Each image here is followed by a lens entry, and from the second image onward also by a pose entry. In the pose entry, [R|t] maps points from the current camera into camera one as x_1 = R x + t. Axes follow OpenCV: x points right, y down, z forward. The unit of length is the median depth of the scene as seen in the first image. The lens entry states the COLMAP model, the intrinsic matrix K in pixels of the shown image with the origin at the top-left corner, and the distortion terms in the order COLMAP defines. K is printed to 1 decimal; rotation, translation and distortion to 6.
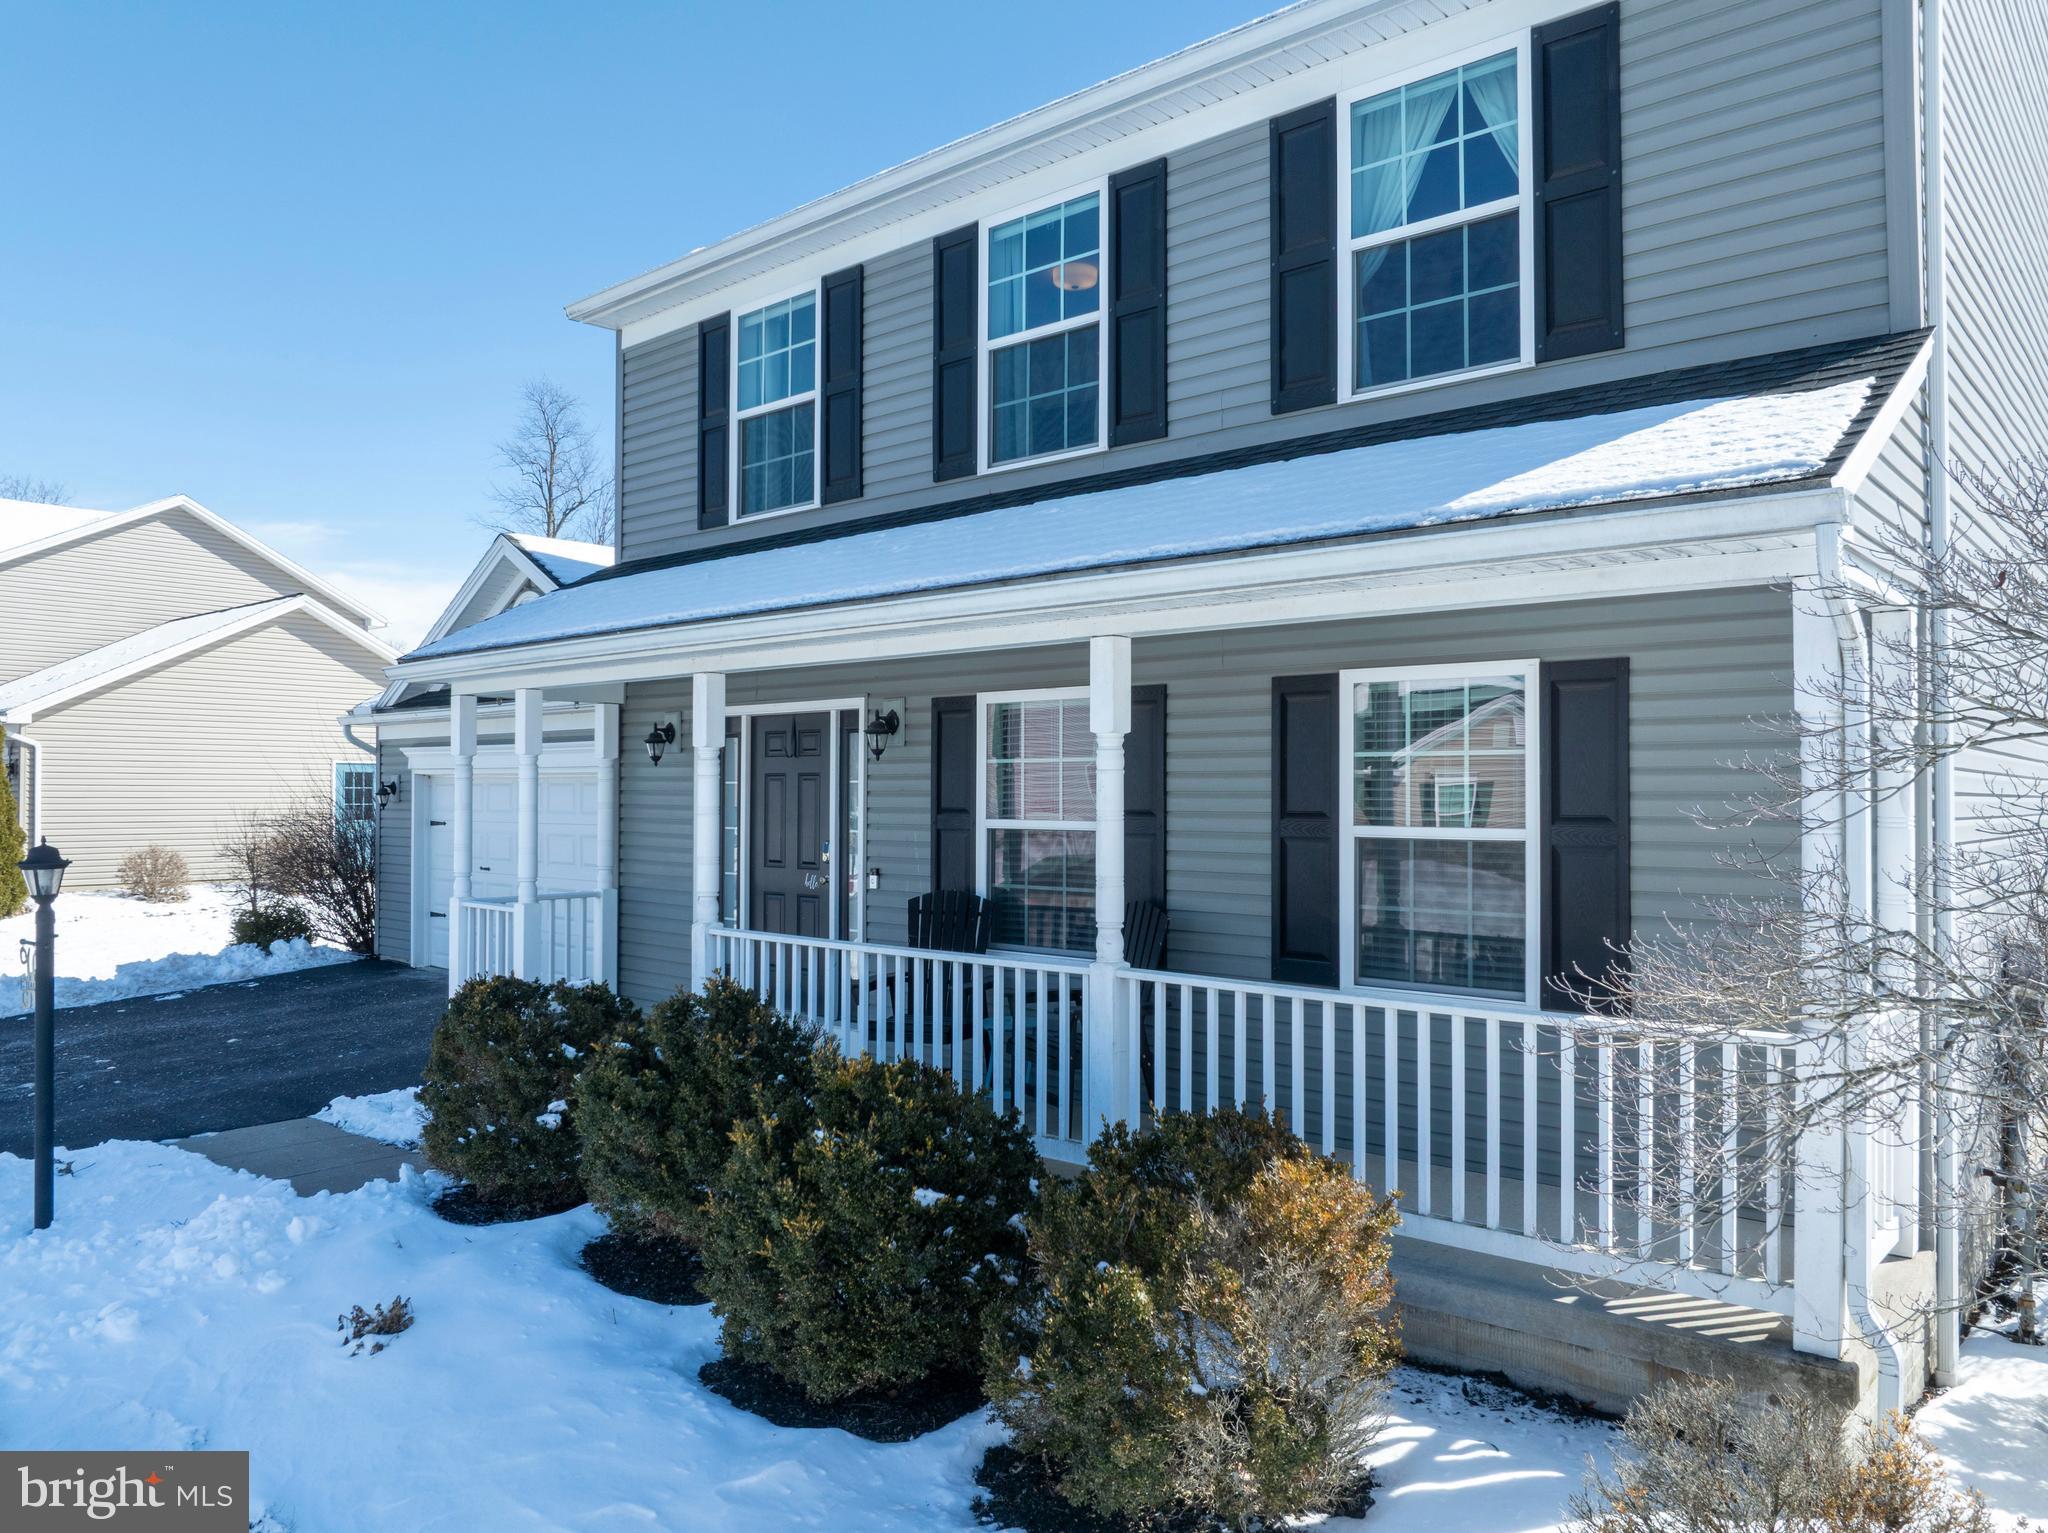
lens RADIAL K [[1431.6, 0, 1027.6], [0, 1431.6, 760.3], [0, 0, 1]] dist [-0.016888, -0.036132]
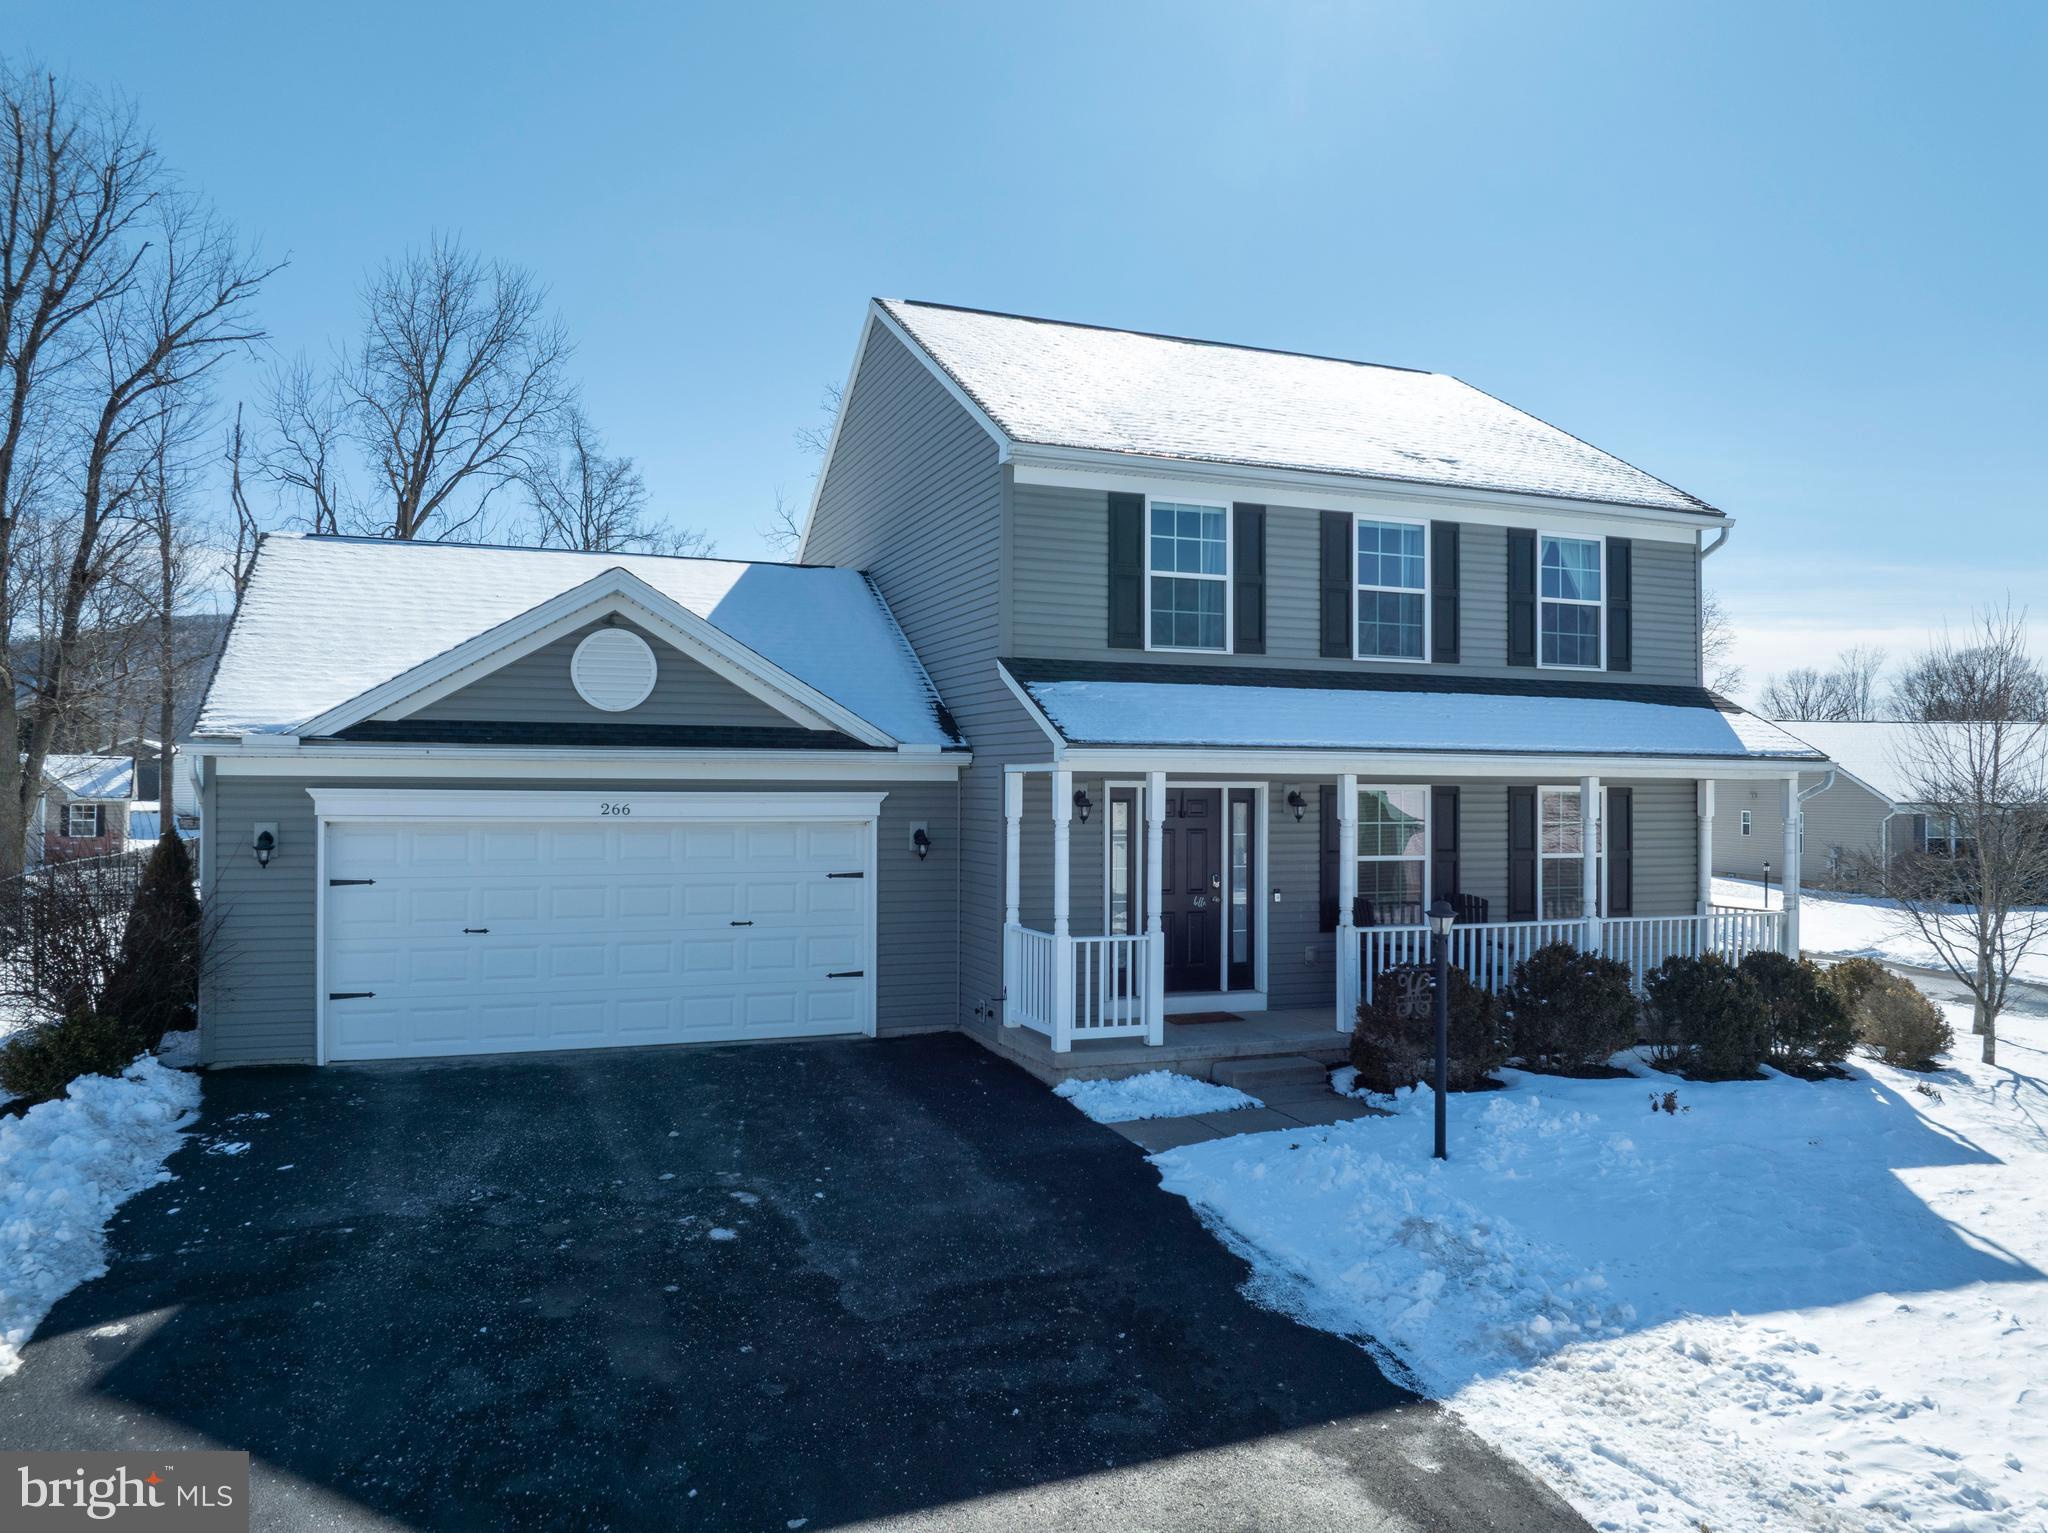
lens RADIAL K [[1431.6, 0, 1027.6], [0, 1431.6, 760.3], [0, 0, 1]] dist [-0.016888, -0.036132]
pose [[0.464207, 0.024300, 0.885394, -1.798019], [-0.023776, 0.999605, -0.014969, -0.041206], [-0.885408, -0.014102, 0.464601, 0.549227]]
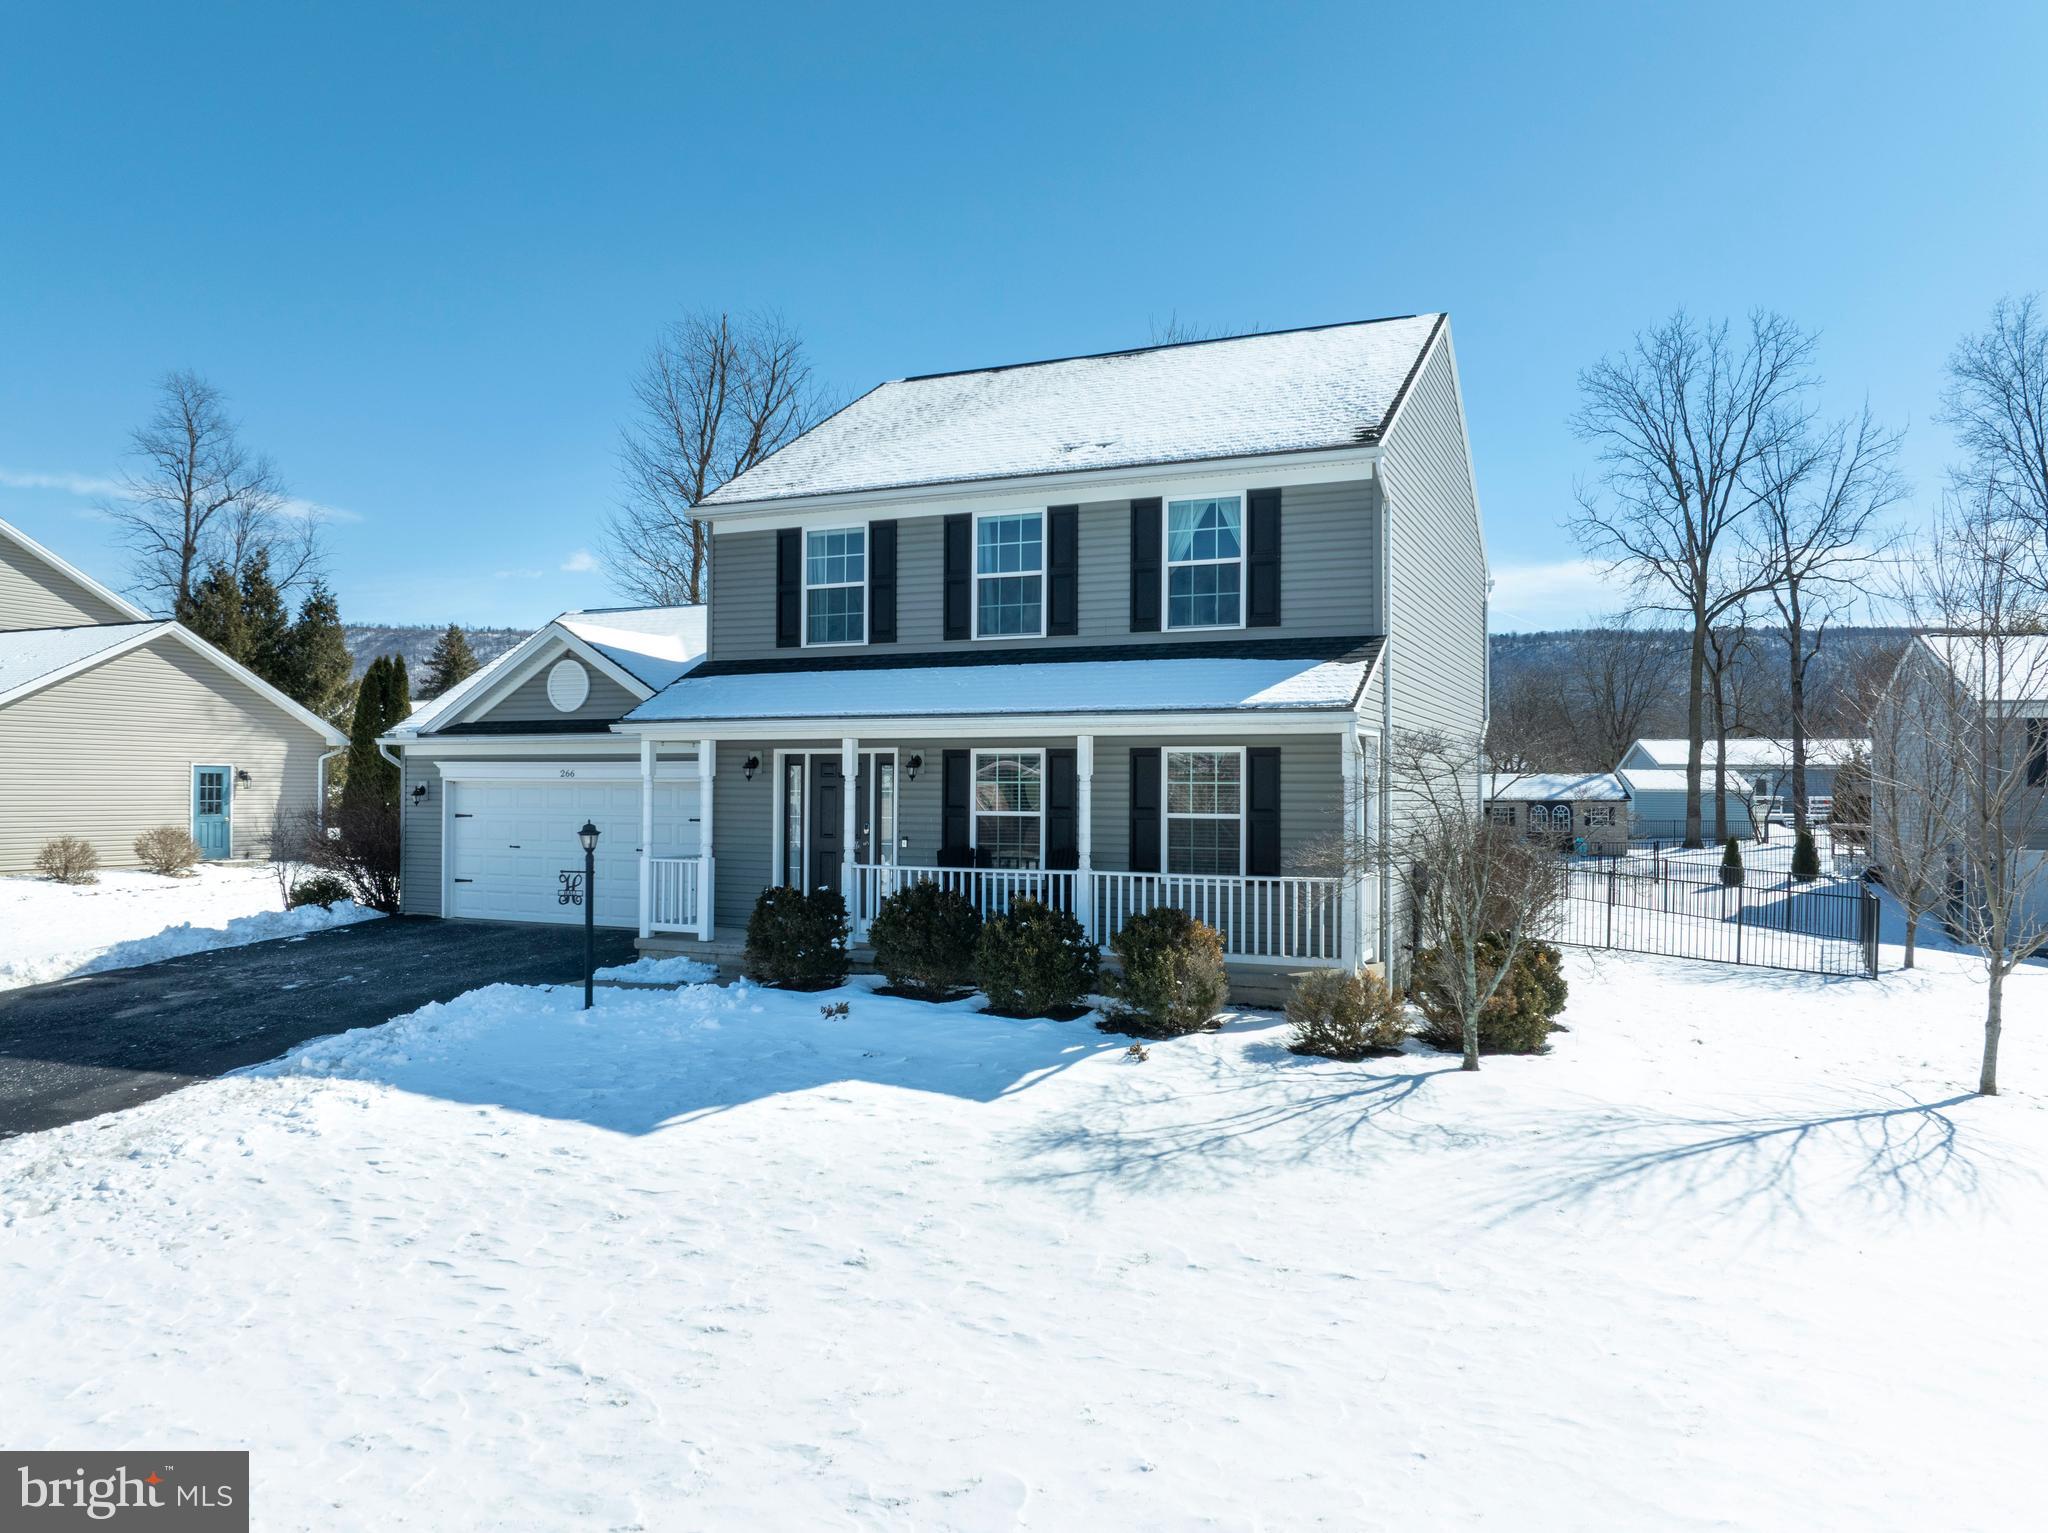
lens RADIAL K [[1431.6, 0, 1027.6], [0, 1431.6, 760.3], [0, 0, 1]] dist [-0.016888, -0.036132]
pose [[0.956150, 0.008691, 0.292748, -0.558470], [-0.009737, 0.999950, 0.002118, -0.035796], [-0.292716, -0.004875, 0.956187, -0.968496]]
